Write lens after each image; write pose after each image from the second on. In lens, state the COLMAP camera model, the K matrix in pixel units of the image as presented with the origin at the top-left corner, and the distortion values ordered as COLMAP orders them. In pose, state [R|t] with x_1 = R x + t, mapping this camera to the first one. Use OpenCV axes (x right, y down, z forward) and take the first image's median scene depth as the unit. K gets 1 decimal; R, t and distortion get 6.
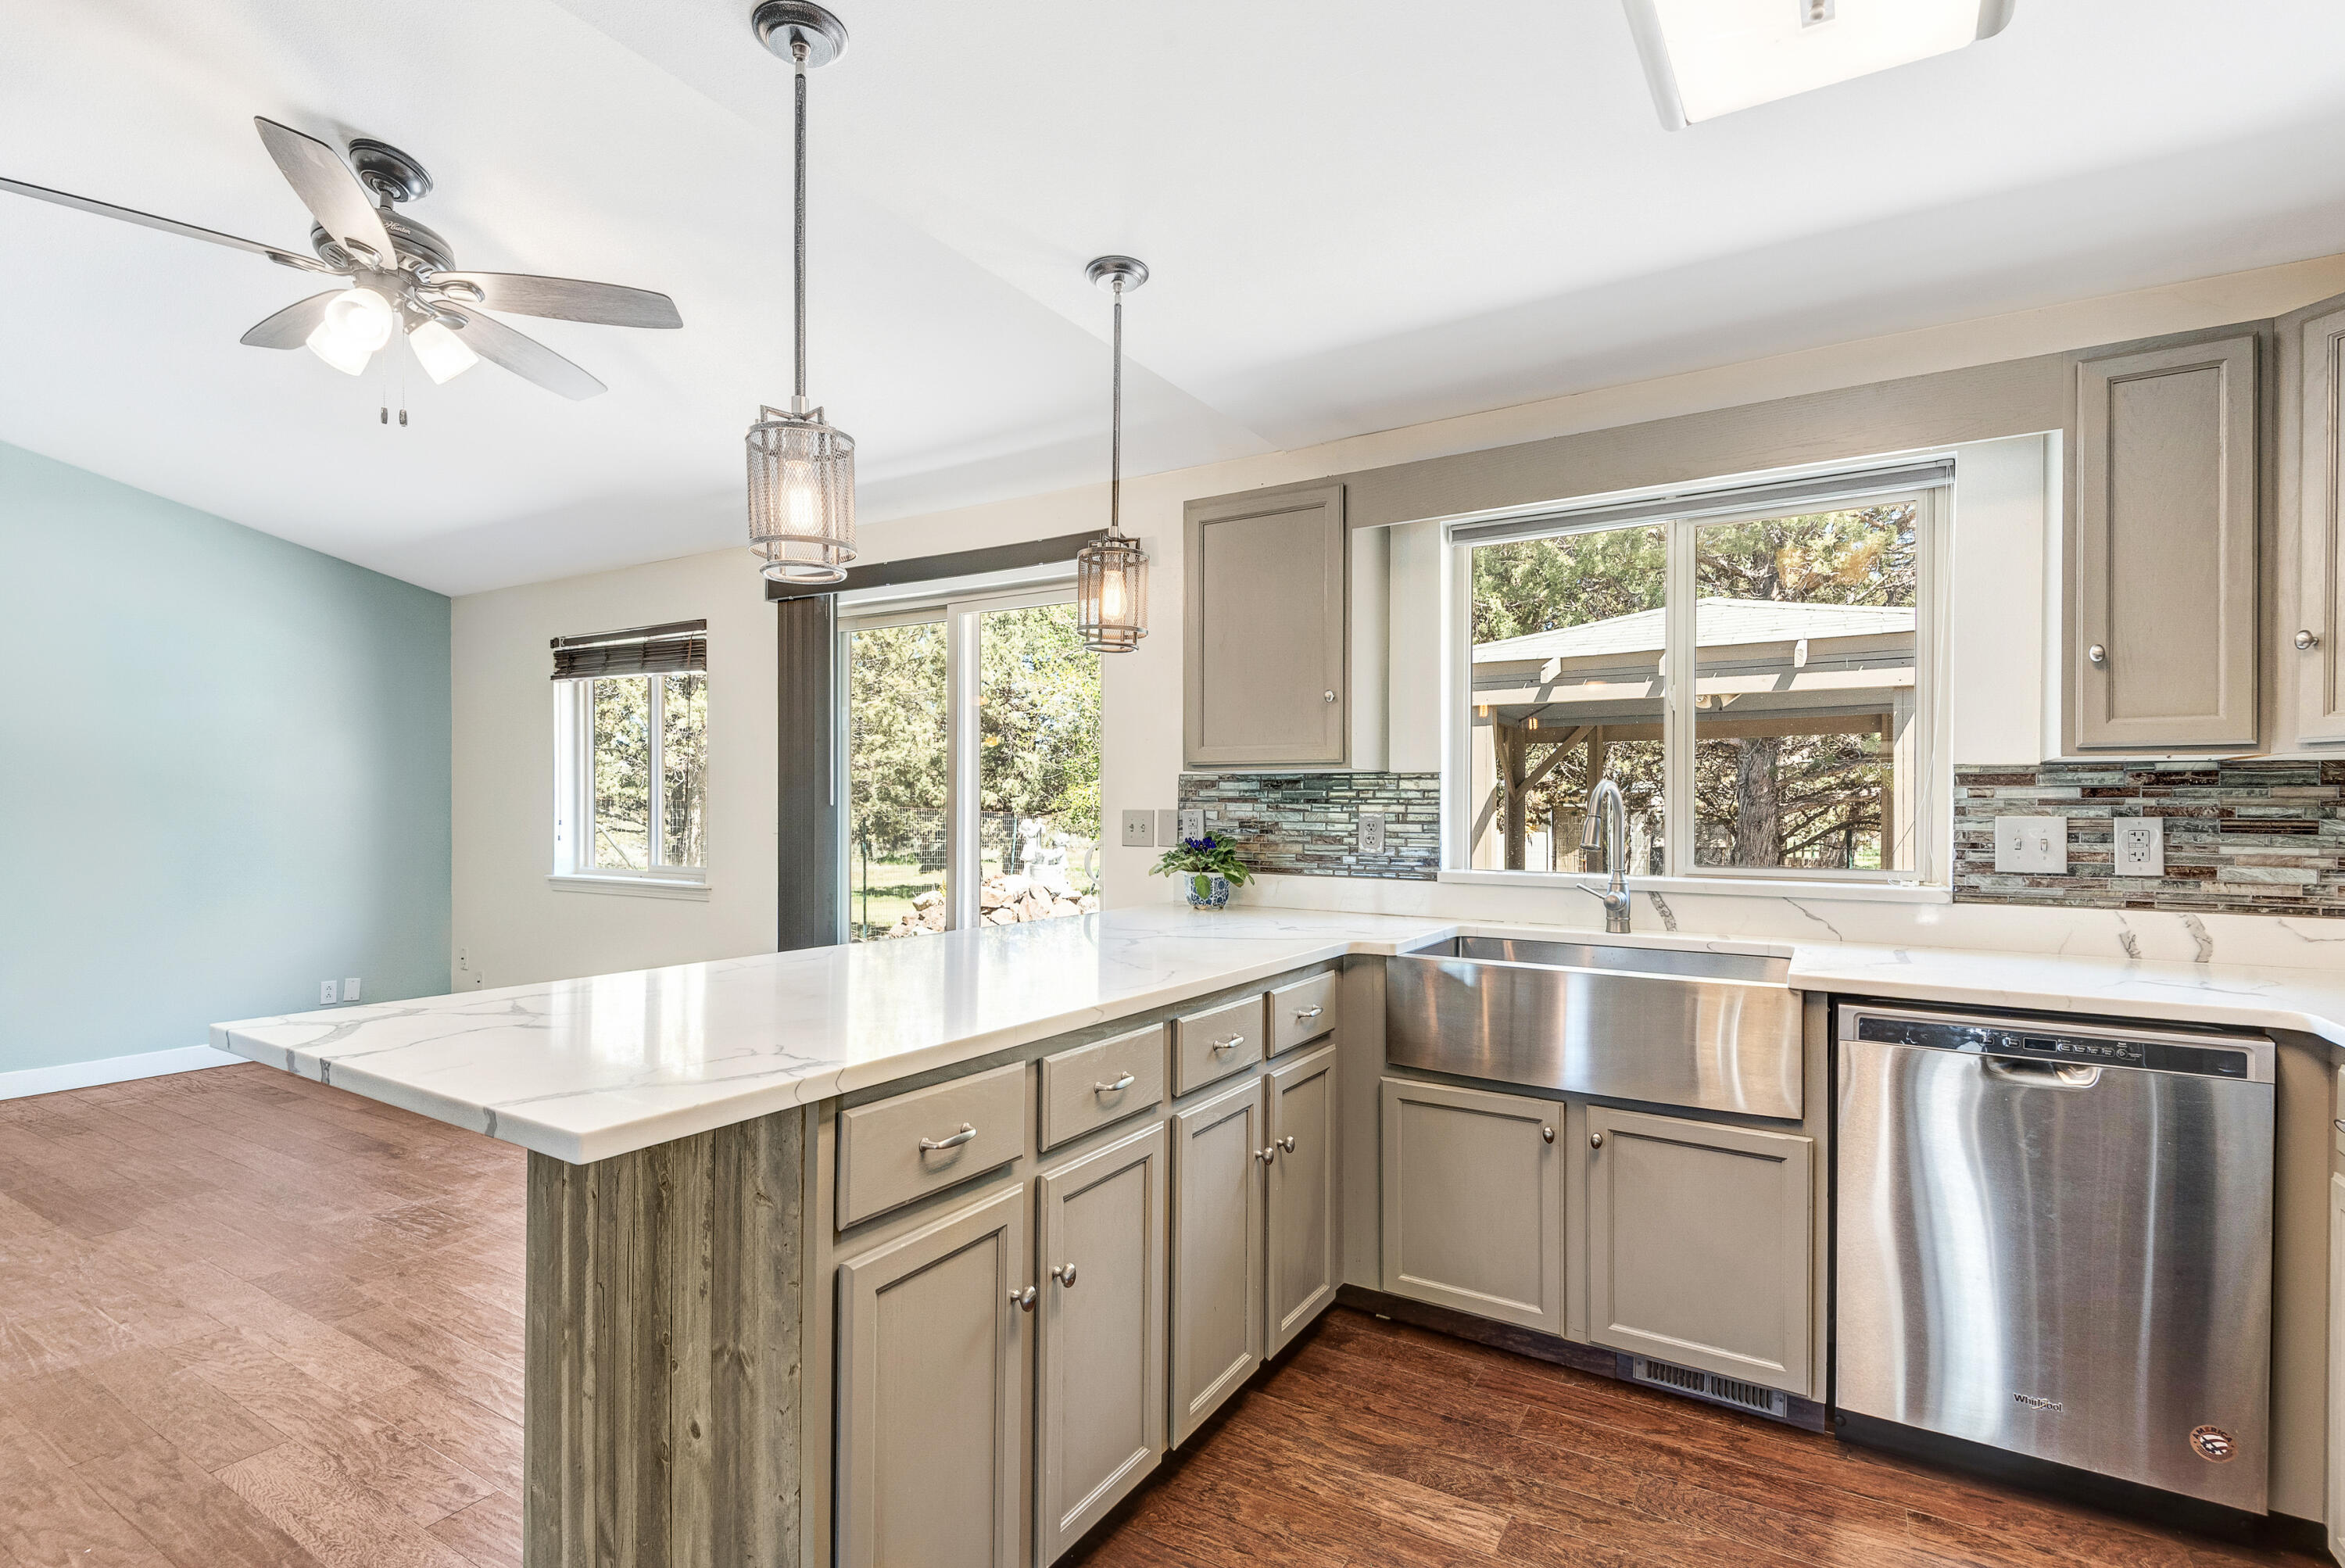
lens RADIAL K [[1099.2, 0, 1172.6], [0, 1099.2, 807.7], [0, 0, 1]] dist [0.014448, -0.009300]
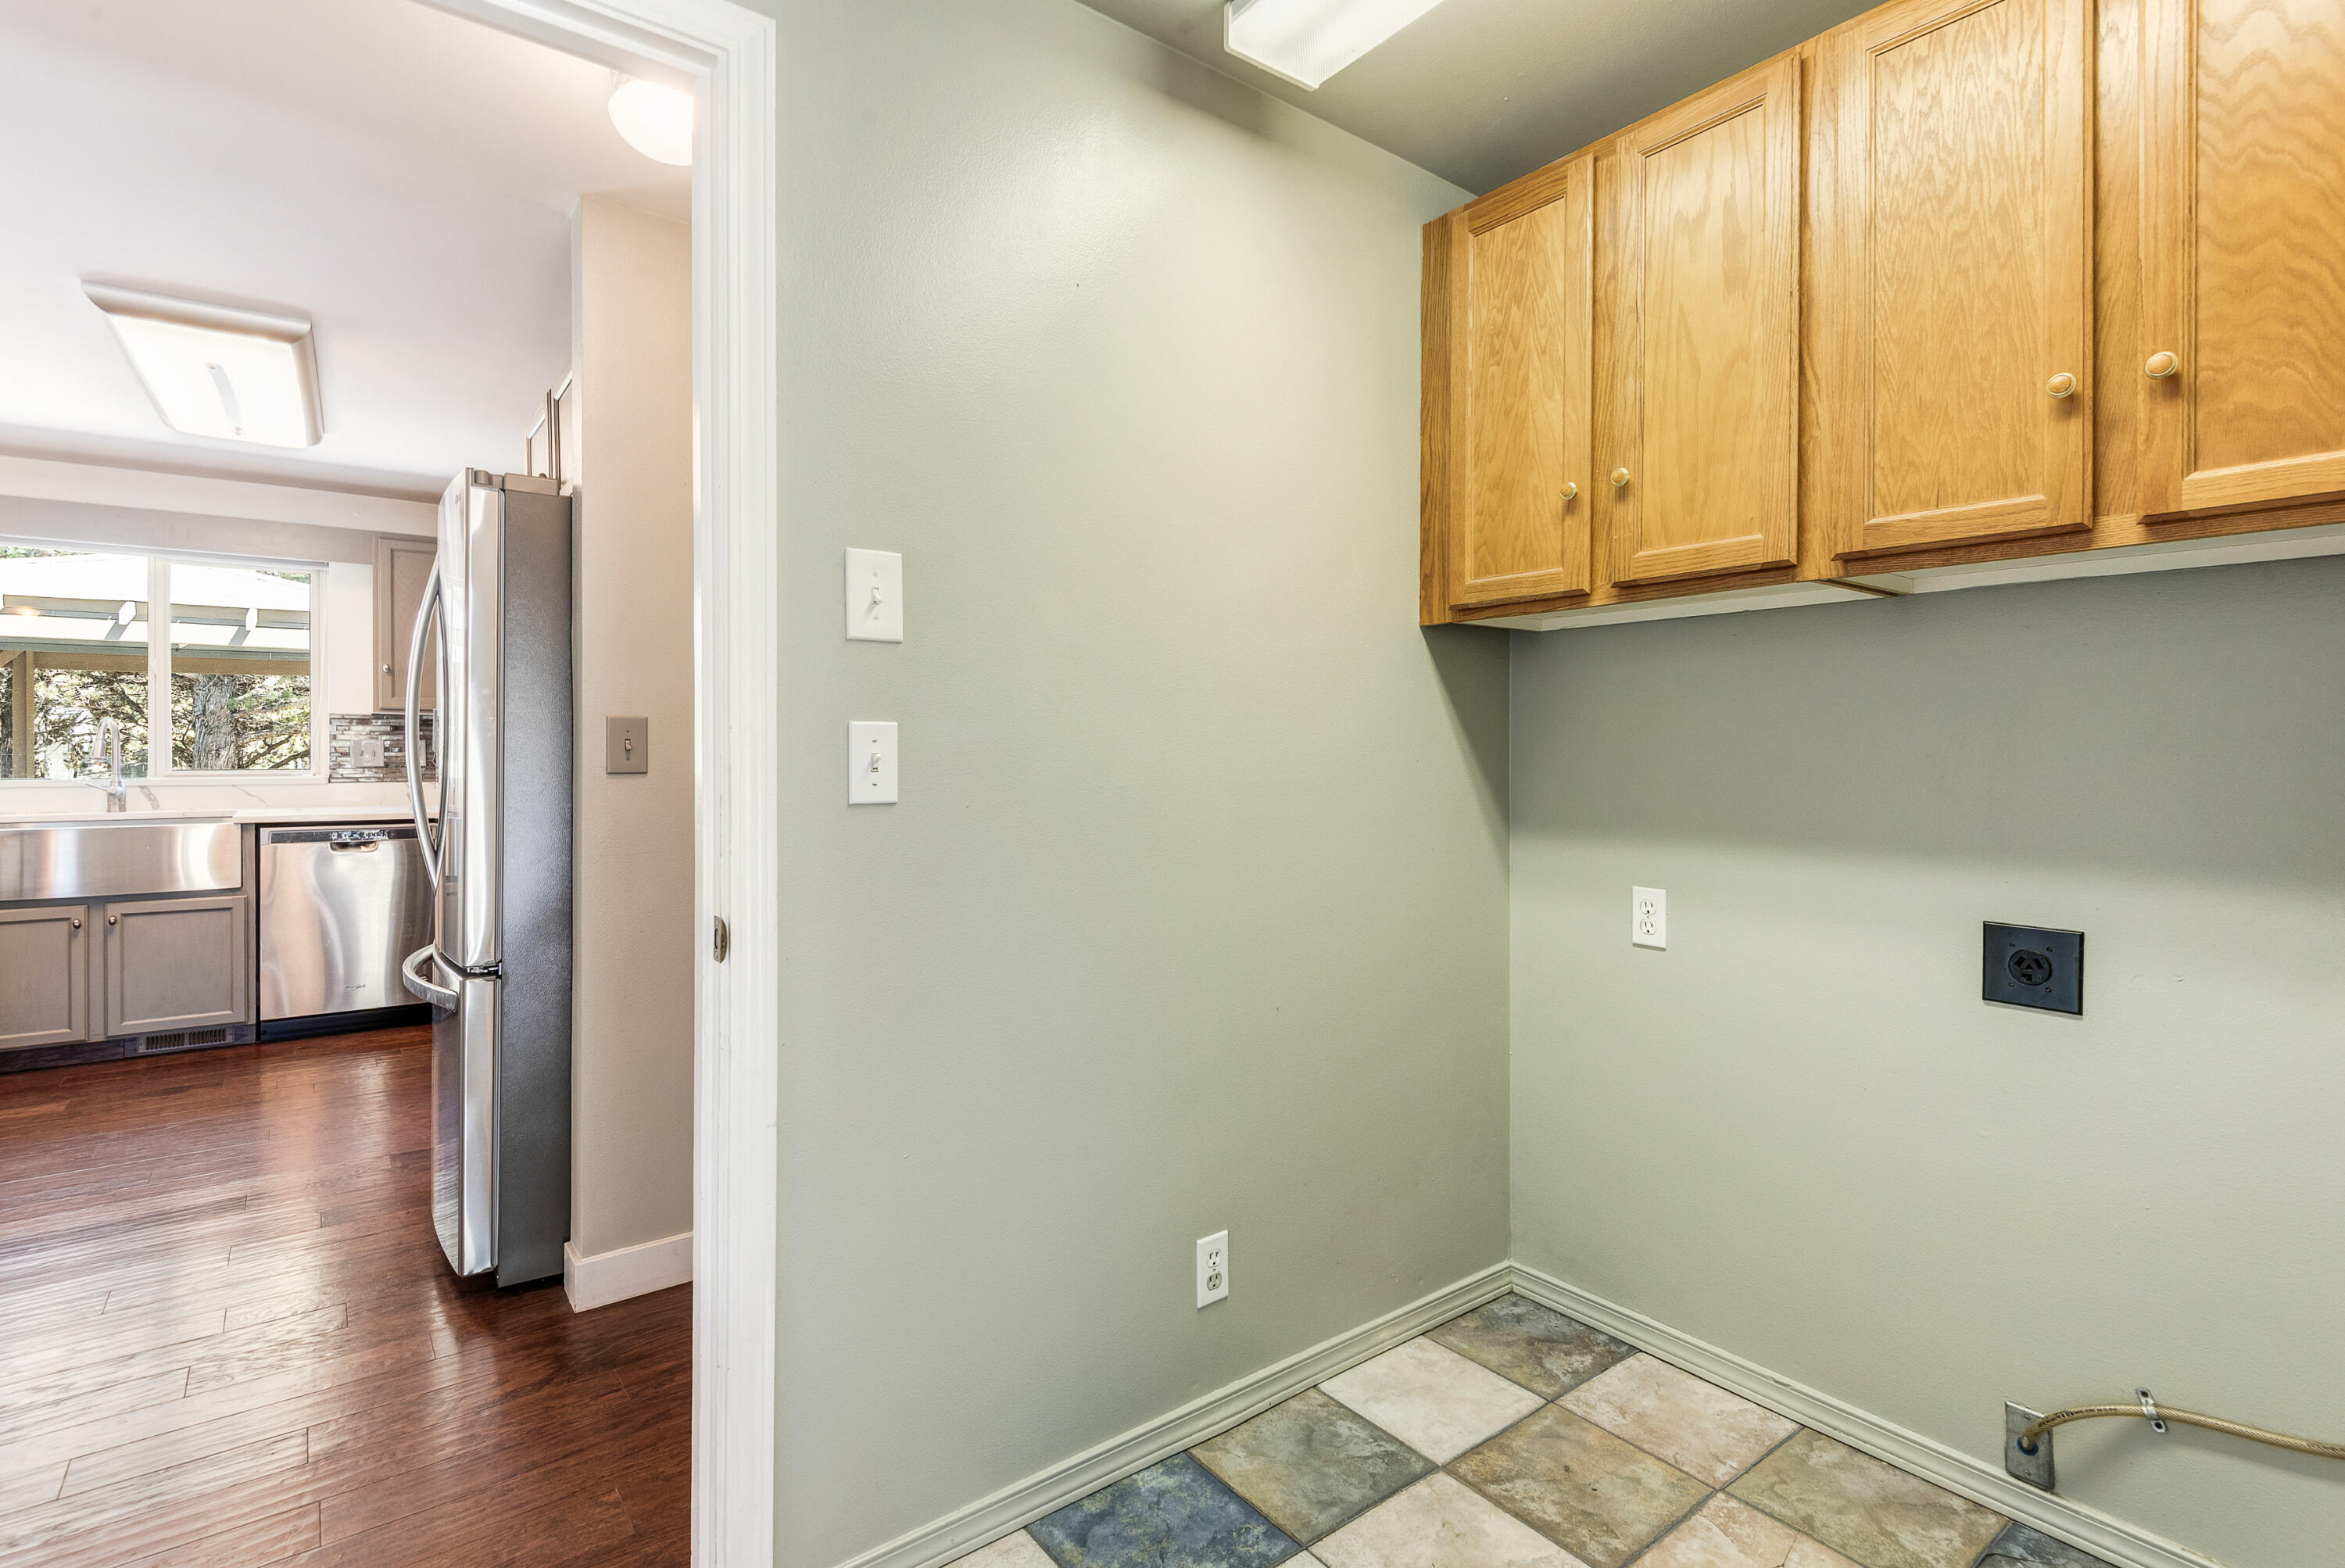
lens RADIAL K [[1099.2, 0, 1153.4], [0, 1099.2, 752.0], [0, 0, 1]] dist [0.014448, -0.009300]
pose [[0.370085, -0.008975, 0.928954, -0.586088], [-0.002724, 0.999939, 0.010746, 0.005150], [-0.928994, -0.006508, 0.370038, -1.102882]]
